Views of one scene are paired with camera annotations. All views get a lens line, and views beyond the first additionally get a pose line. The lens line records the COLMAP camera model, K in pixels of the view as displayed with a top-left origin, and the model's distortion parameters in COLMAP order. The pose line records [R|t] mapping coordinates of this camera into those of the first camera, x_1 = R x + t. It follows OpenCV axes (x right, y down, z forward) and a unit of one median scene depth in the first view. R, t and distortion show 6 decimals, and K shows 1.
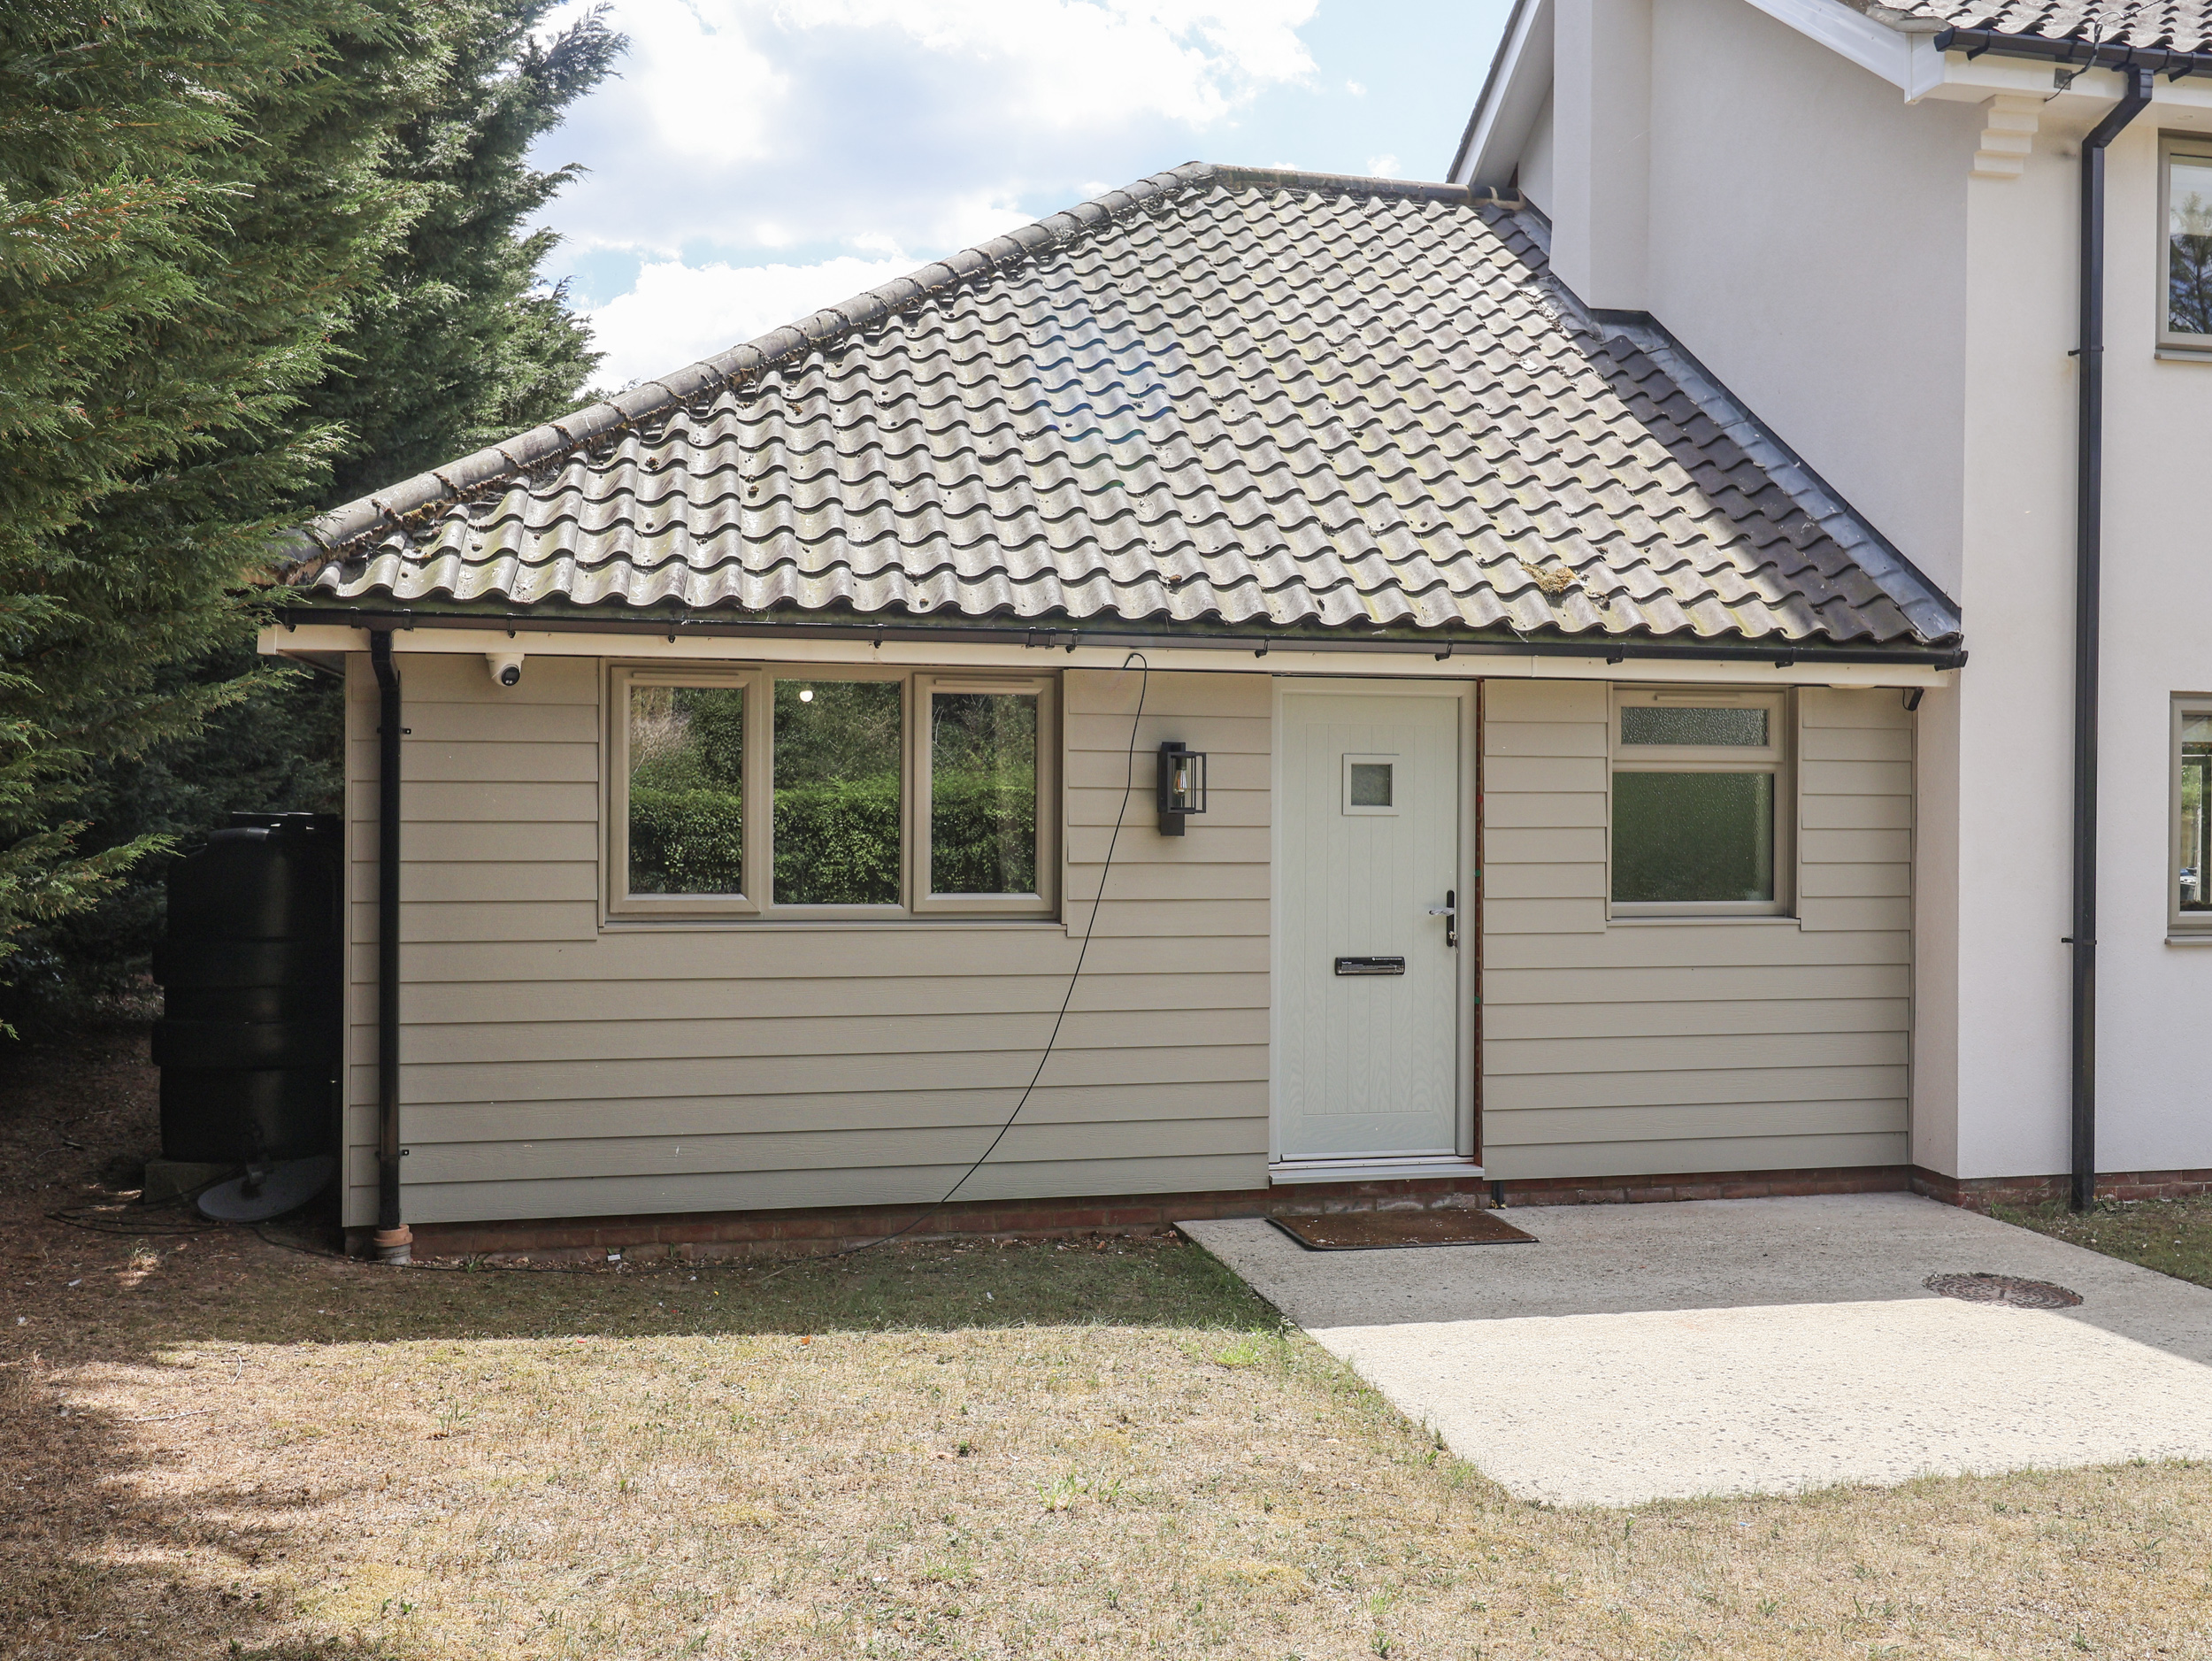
lens RADIAL K [[1789.4, 0, 1105.2], [0, 1789.4, 831.7], [0, 0, 1]] dist [0.000806, 0.003519]
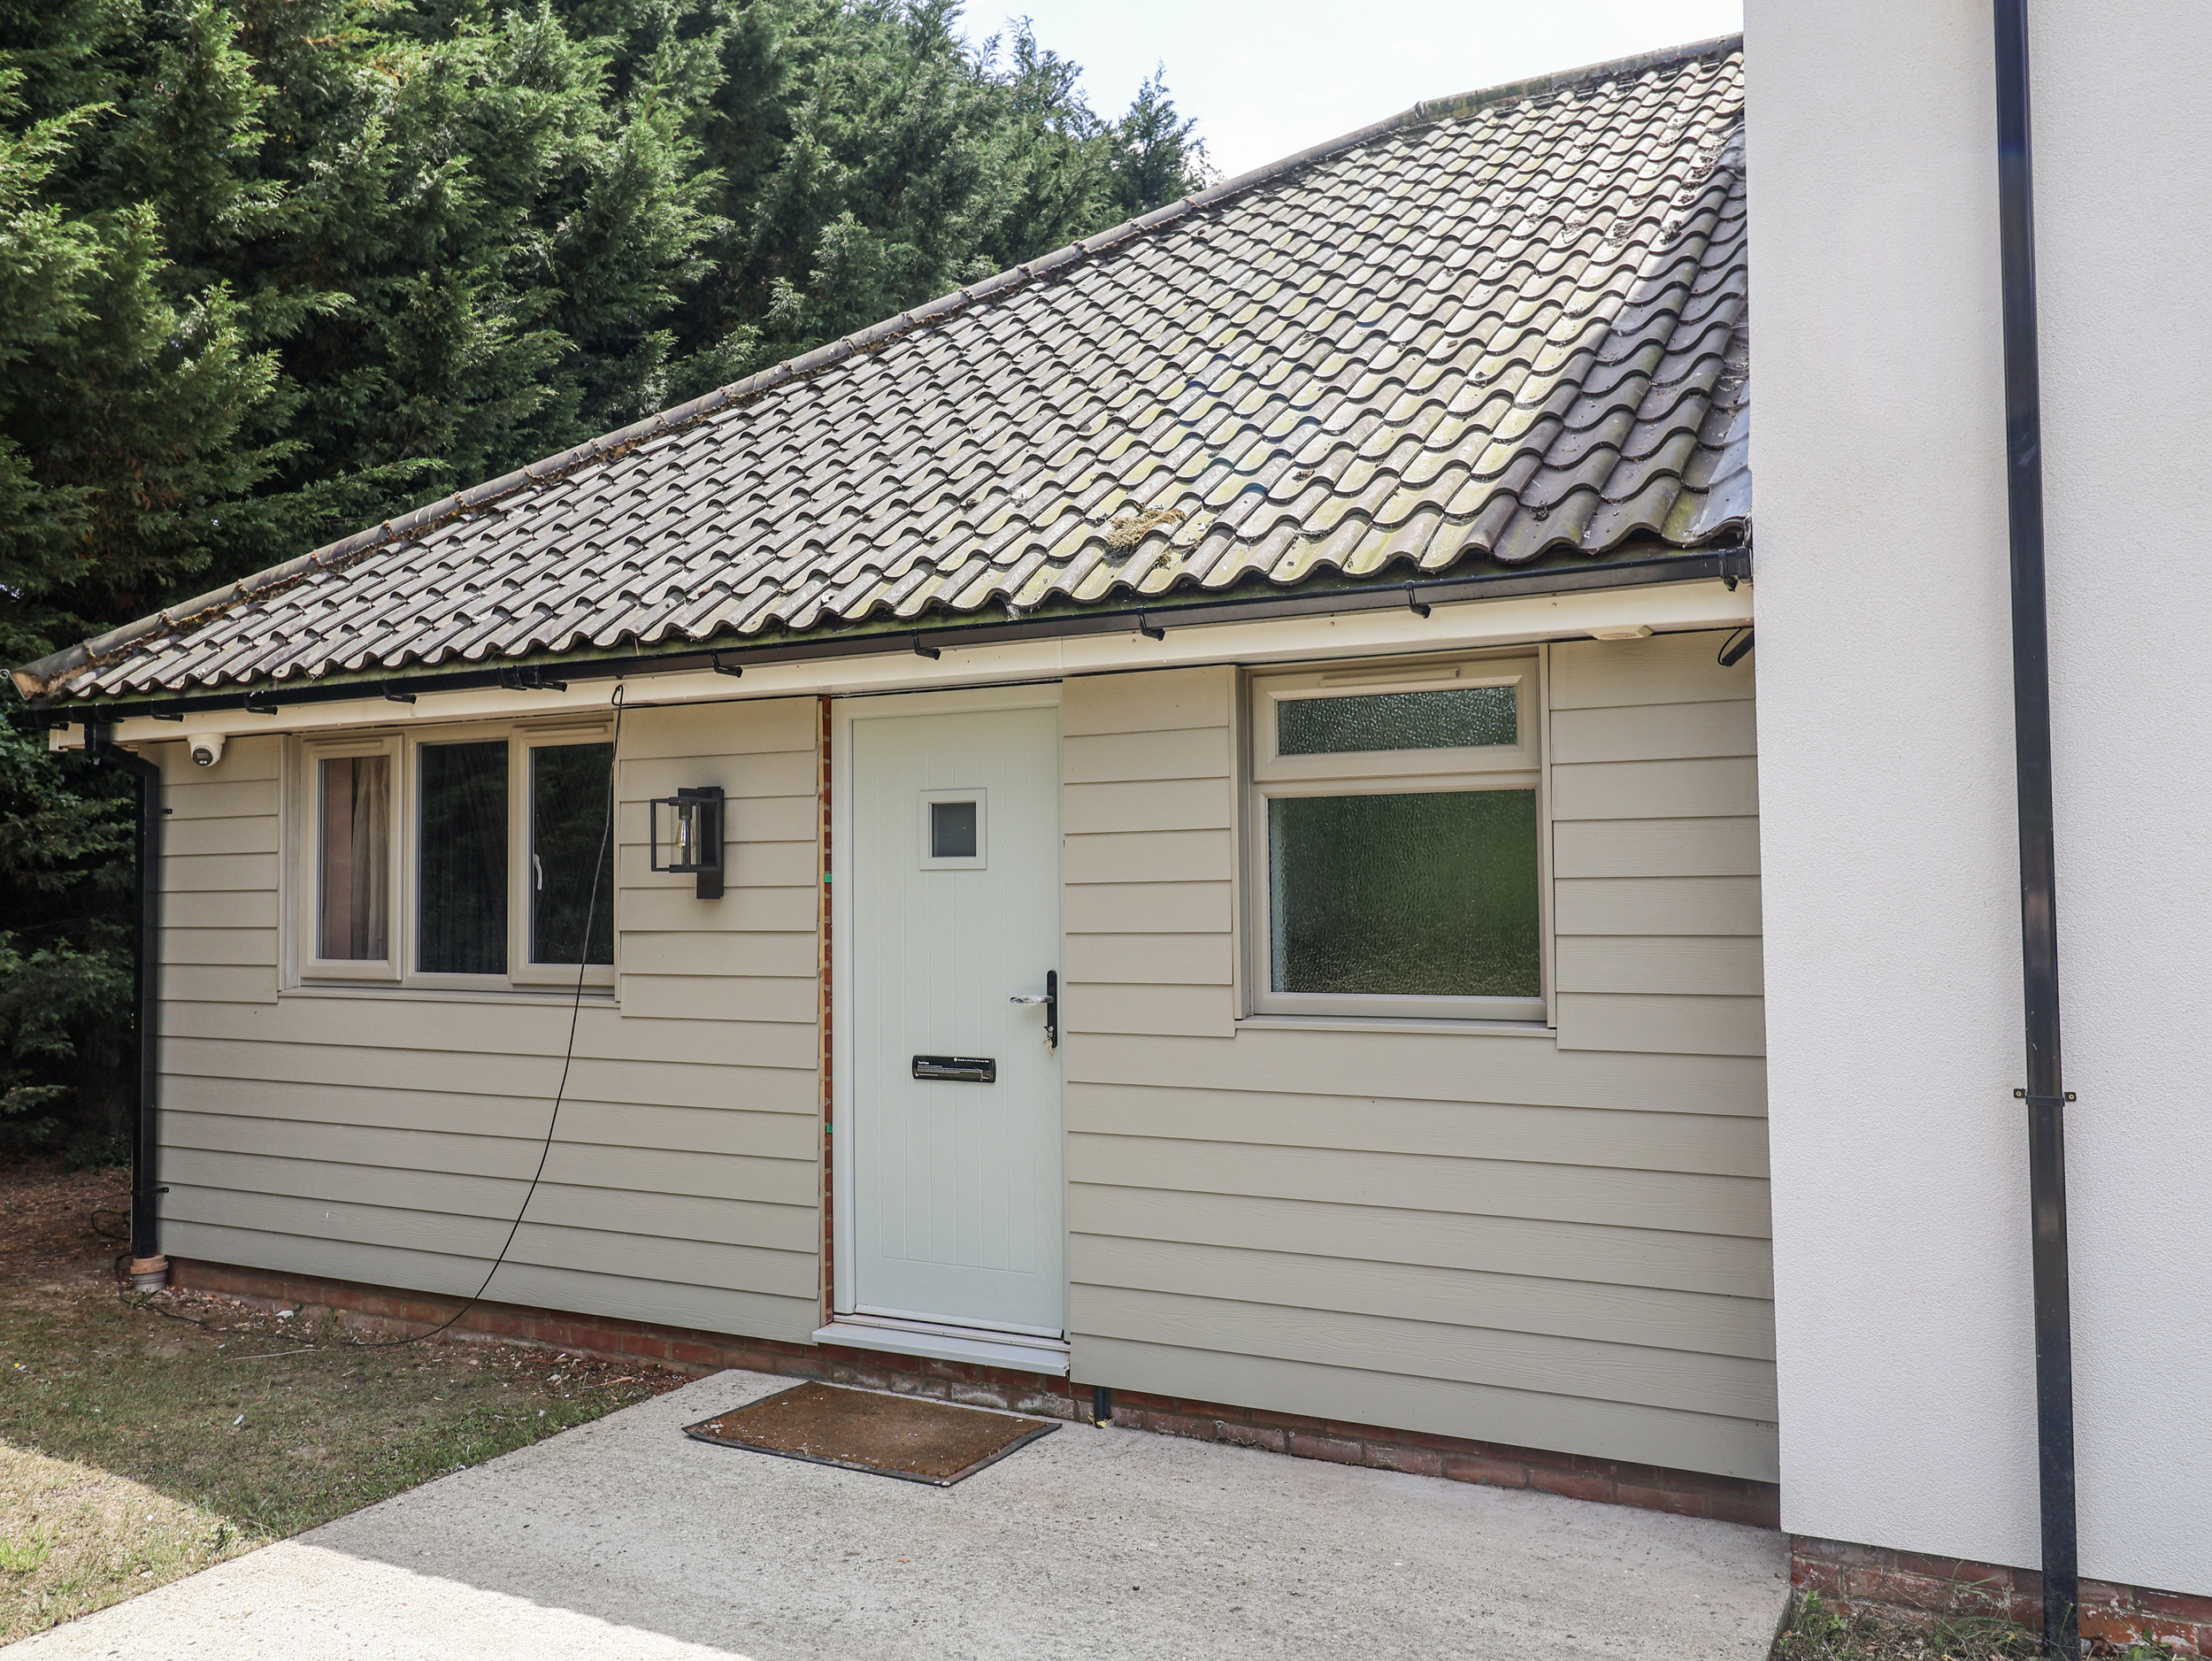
lens RADIAL K [[1613.7, 0, 1106.0], [0, 1613.7, 827.7], [0, 0, 1]] dist [-0.001303, -0.005177]
pose [[0.797293, -0.036071, -0.602513, 0.619751], [0.004107, 0.998514, -0.054344, 0.010595], [0.603578, 0.040854, 0.796257, 0.494701]]
